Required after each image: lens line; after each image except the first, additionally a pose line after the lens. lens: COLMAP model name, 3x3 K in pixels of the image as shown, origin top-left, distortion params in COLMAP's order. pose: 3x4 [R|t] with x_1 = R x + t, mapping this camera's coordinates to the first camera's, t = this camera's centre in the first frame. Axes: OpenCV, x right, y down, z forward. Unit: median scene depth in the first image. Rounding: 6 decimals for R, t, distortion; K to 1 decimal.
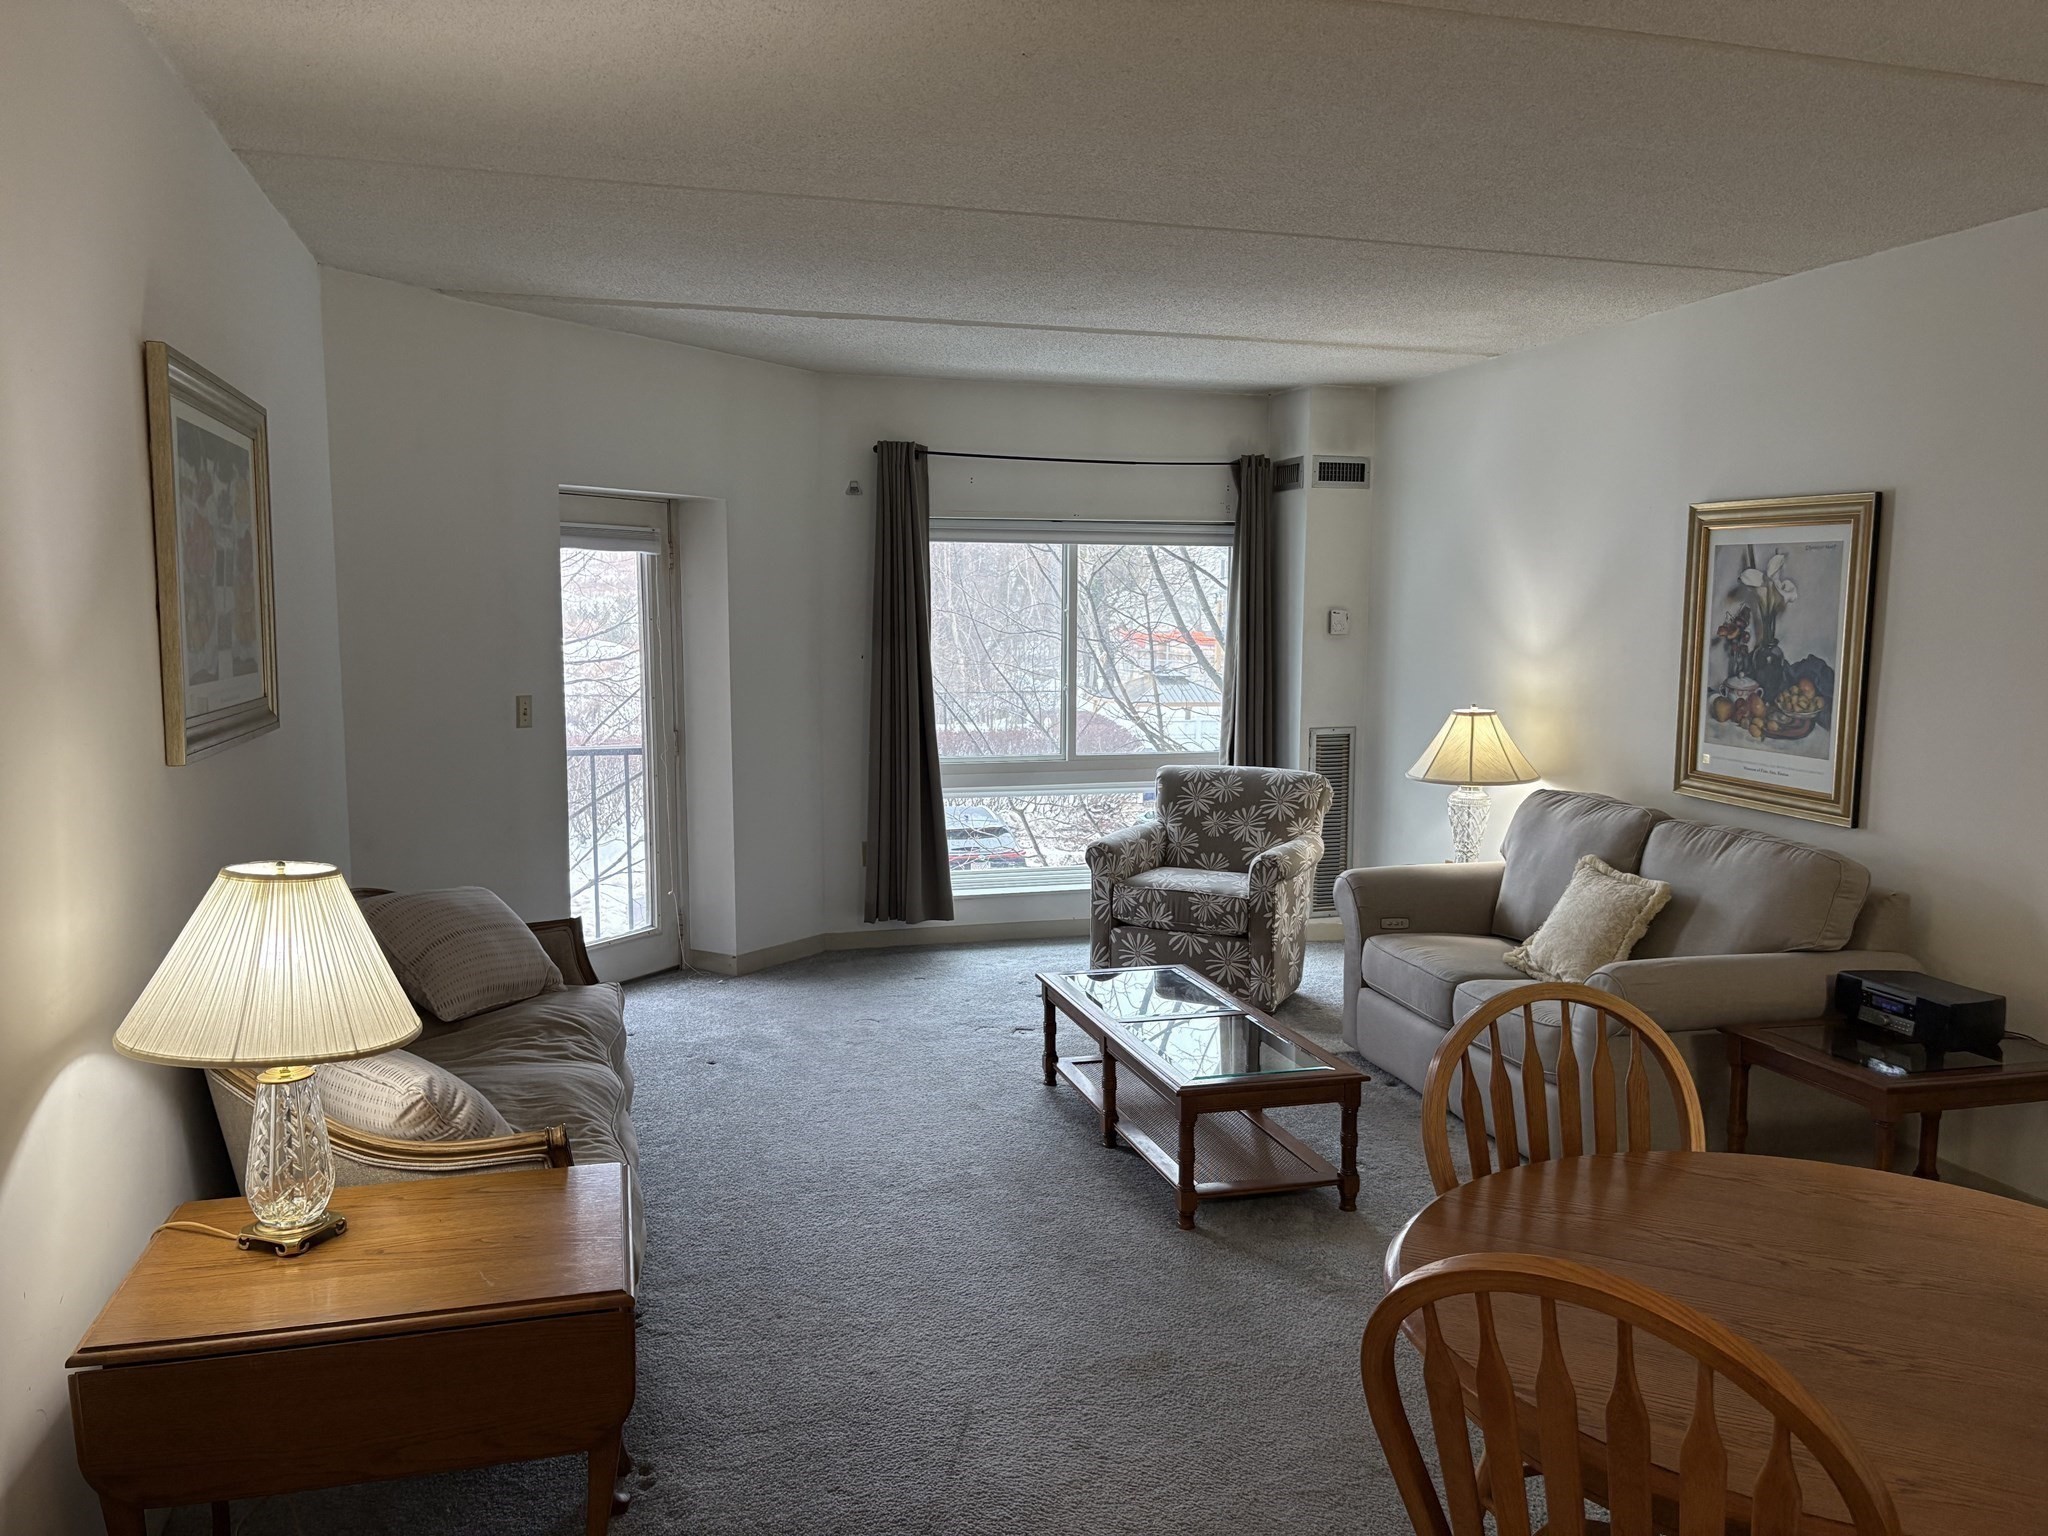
lens RADIAL K [[1521.8, 0, 1024.0], [0, 1521.8, 768.0], [0, 0, 1]] dist [0.092525, -0.182503]
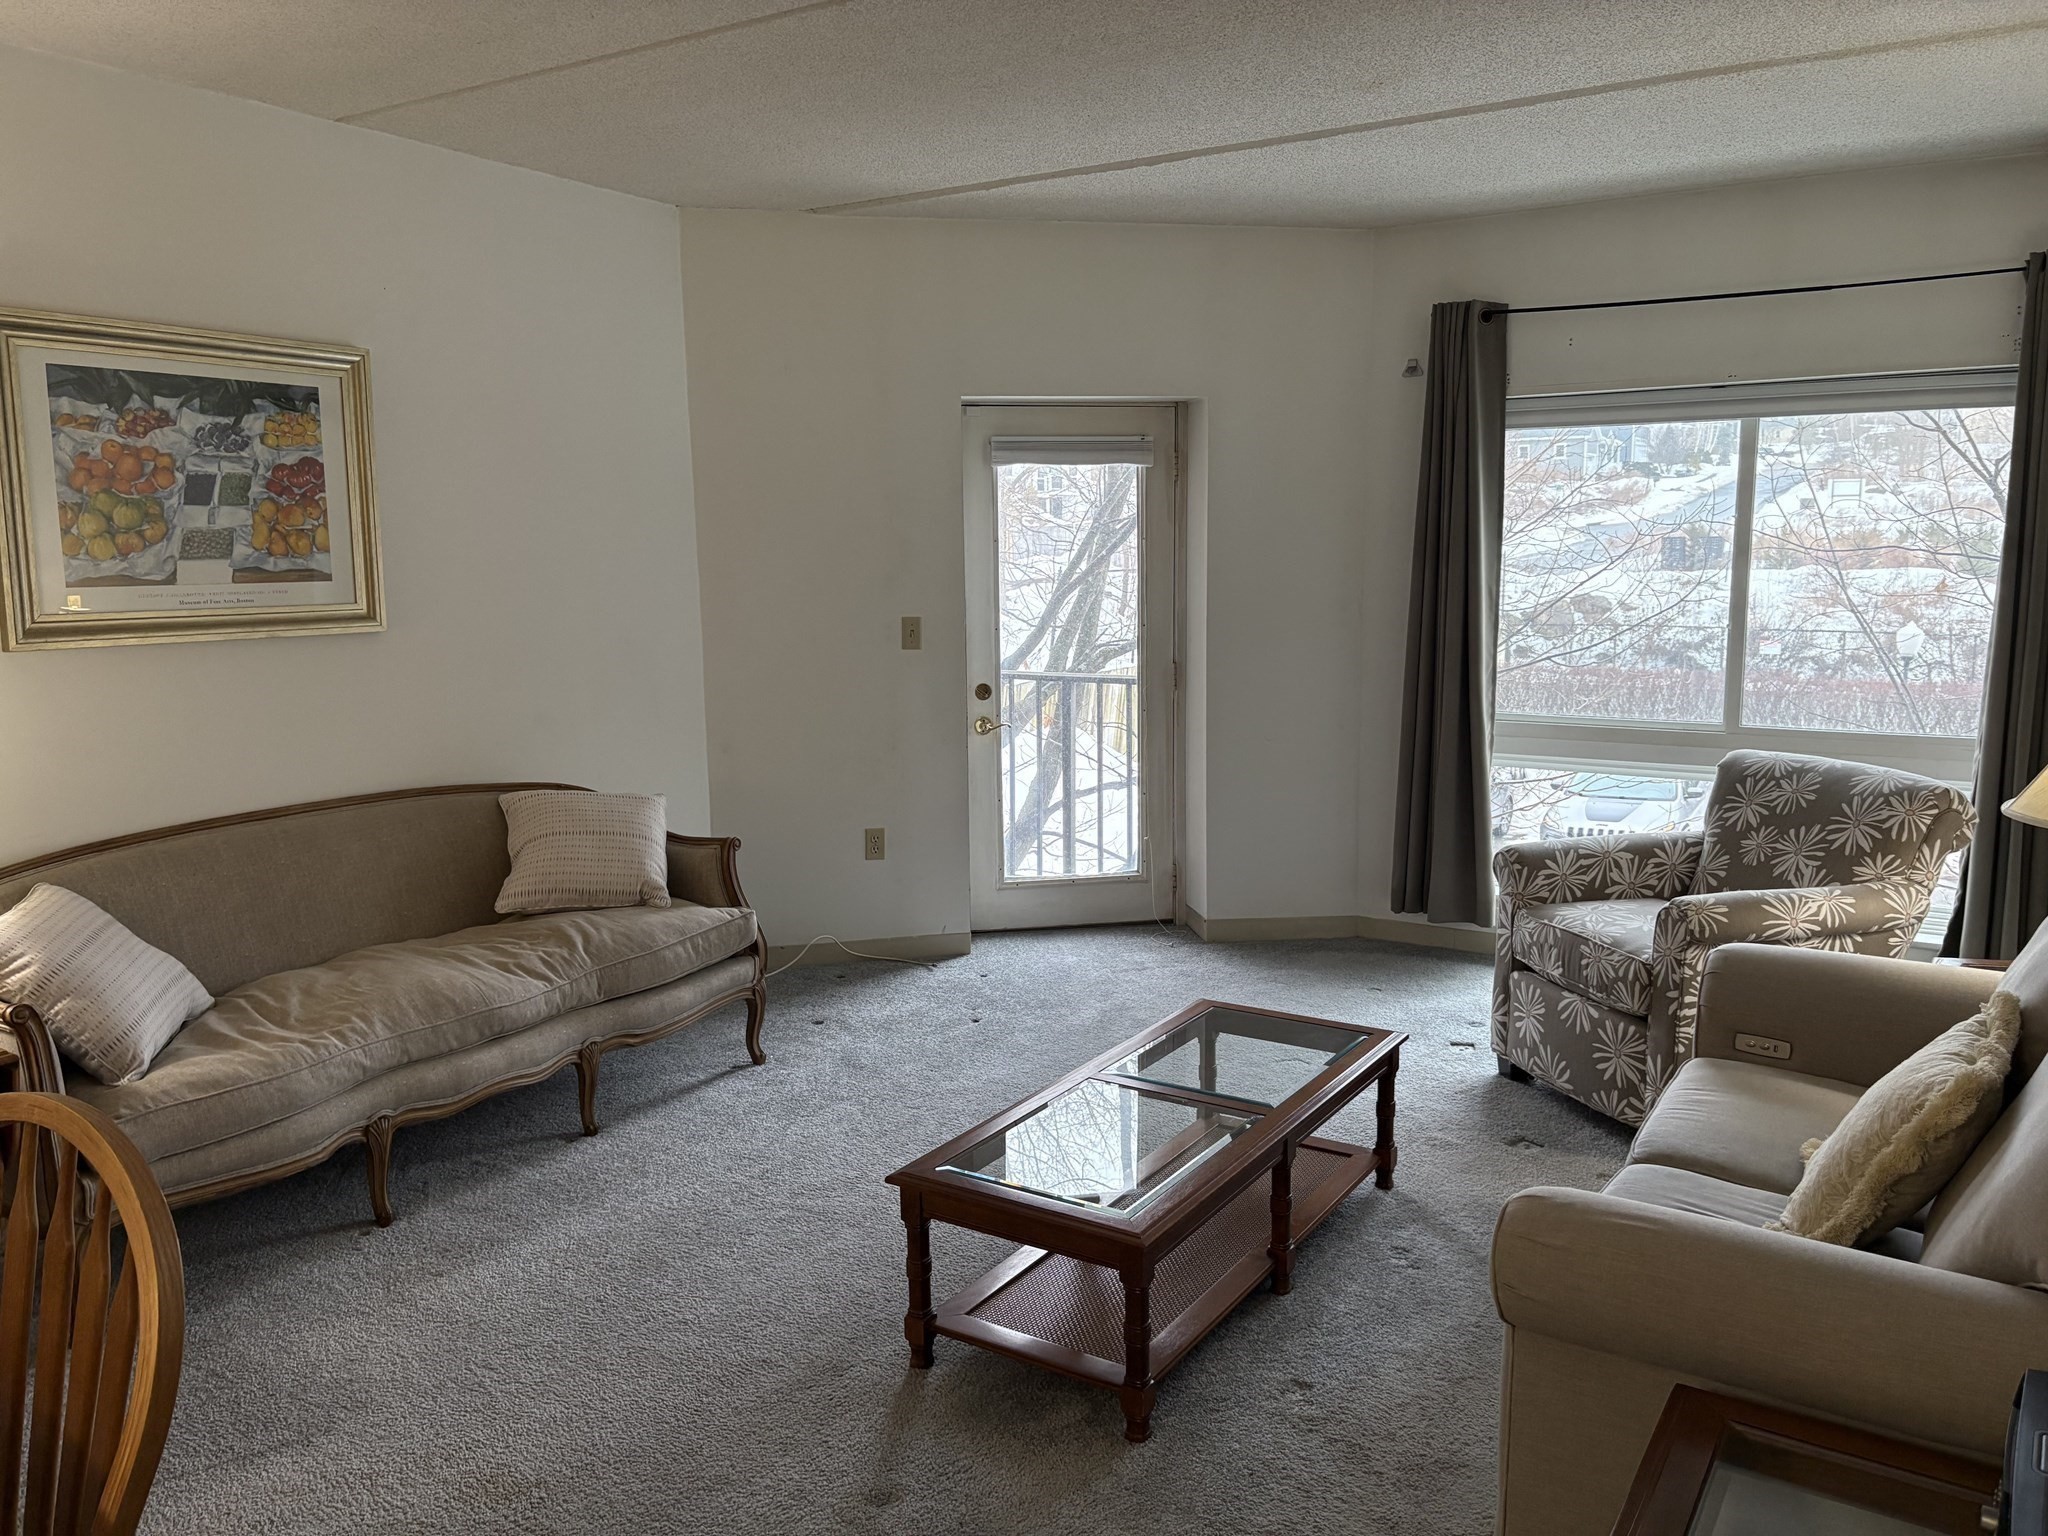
lens RADIAL K [[1540.8, 0, 1024.0], [0, 1540.8, 768.0], [0, 0, 1]] dist [0.000099, -0.001568]
pose [[0.659197, 0.097483, -0.745625, 0.432572], [-0.064156, 0.995237, 0.073398, -0.025366], [0.749229, -0.000547, 0.662311, 0.365097]]
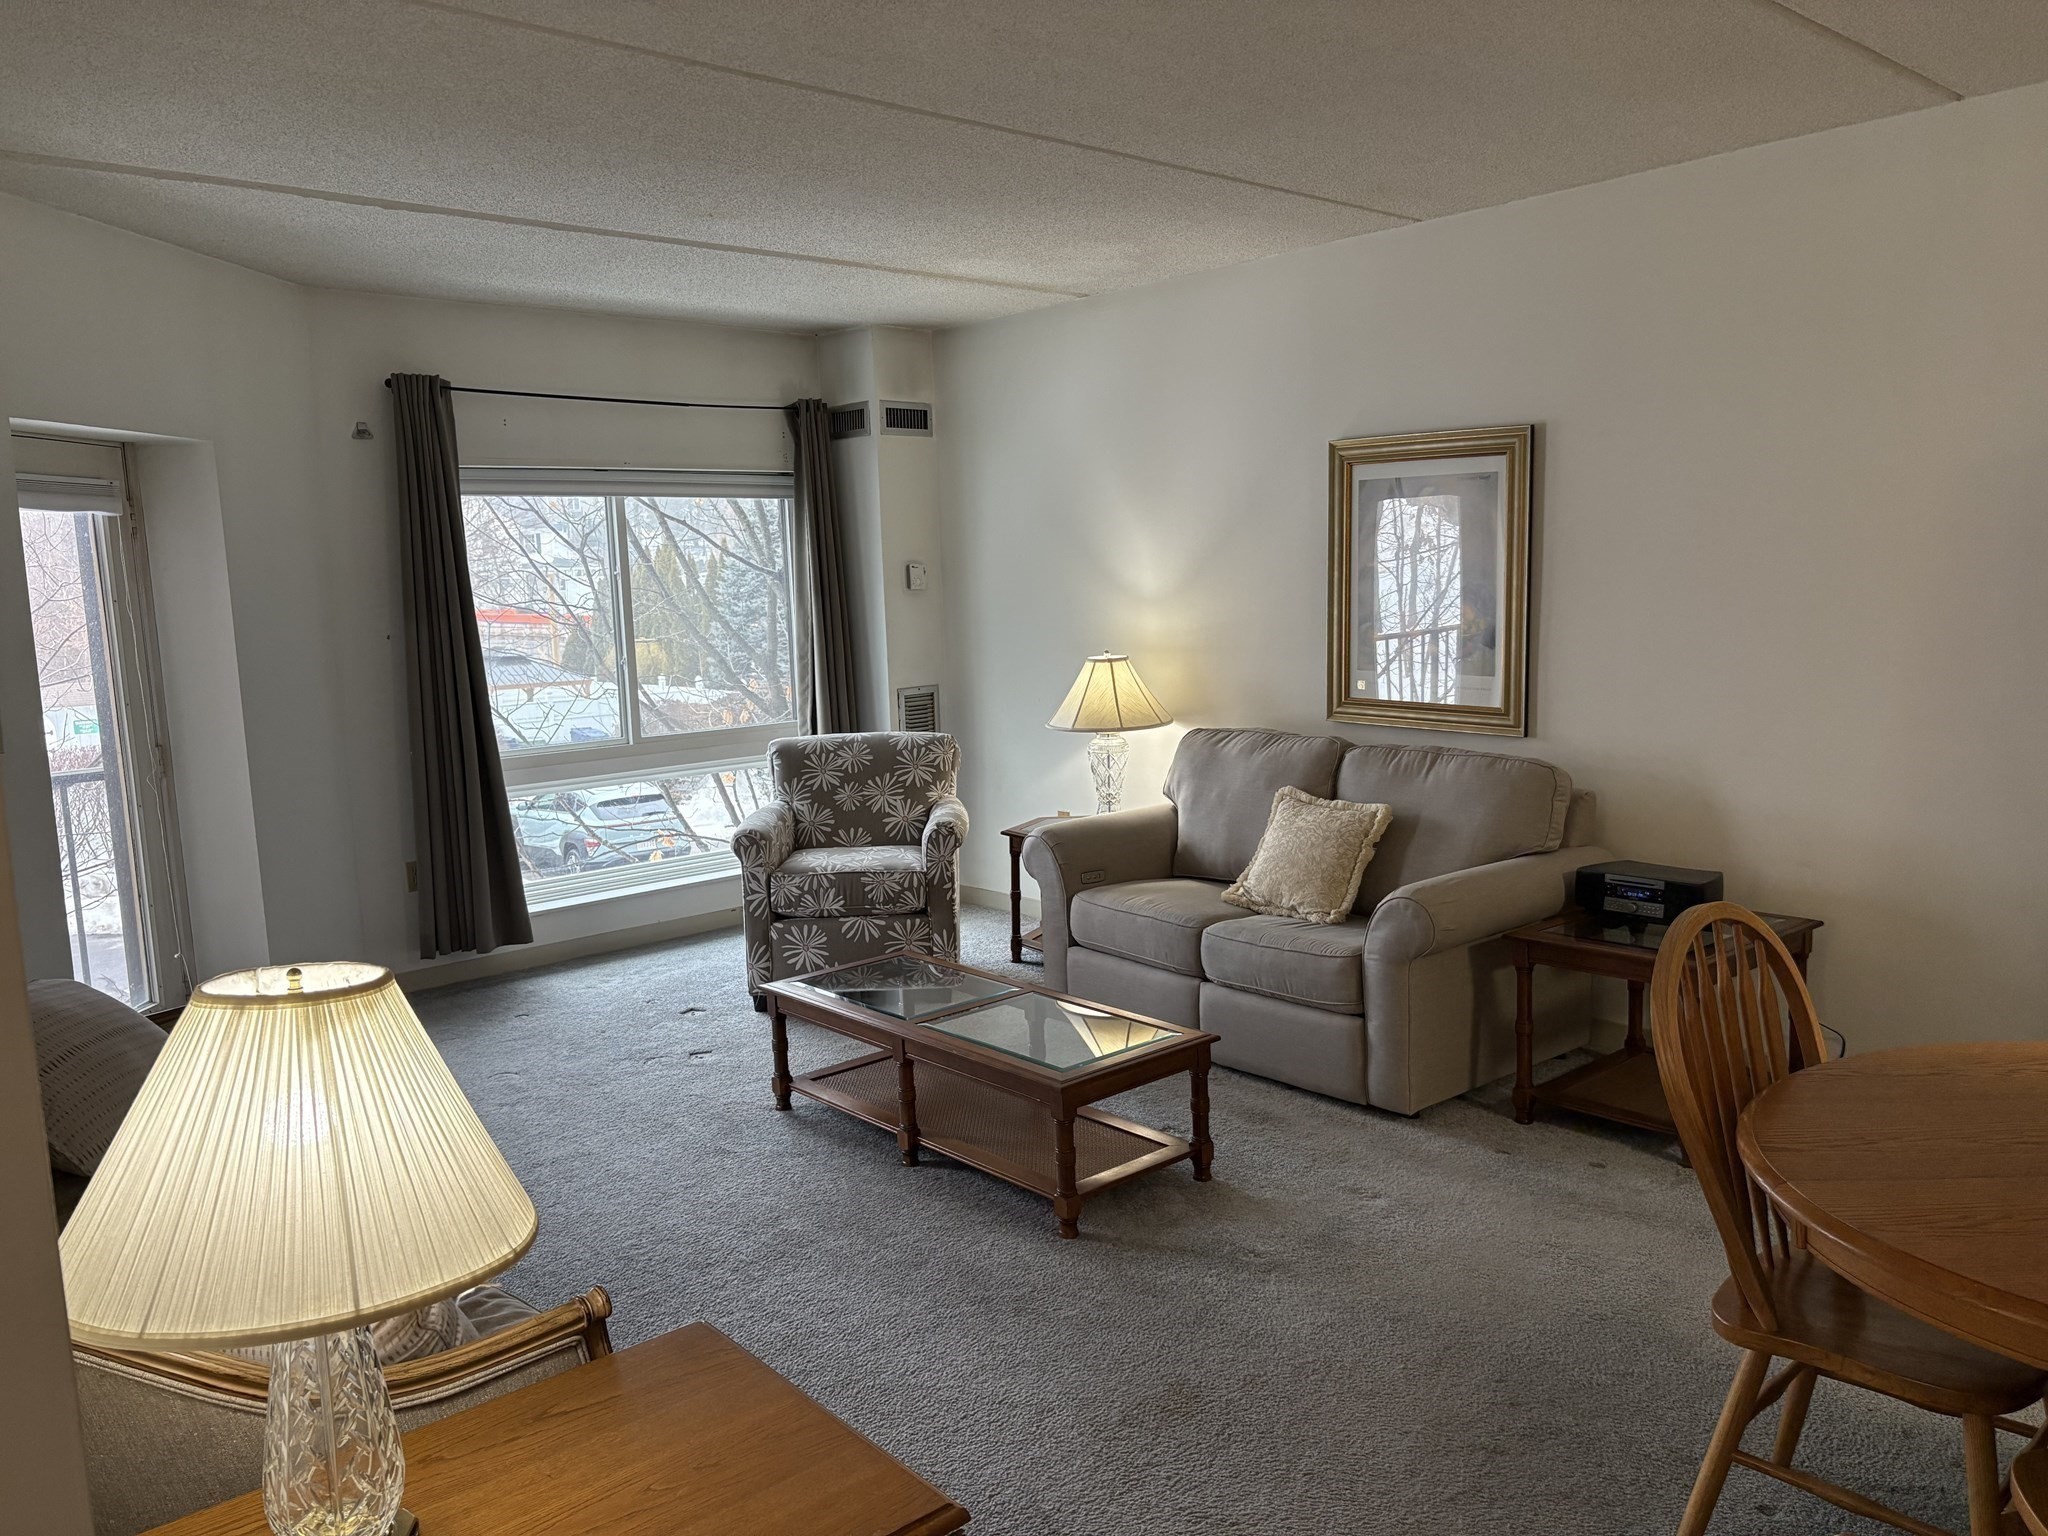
lens RADIAL K [[1521.8, 0, 1024.0], [0, 1521.8, 768.0], [0, 0, 1]] dist [0.092525, -0.182503]
pose [[0.902131, -0.090320, 0.421903, -0.179315], [0.082802, 0.995910, 0.036152, -0.005701], [-0.423443, 0.002320, 0.905920, 0.127968]]
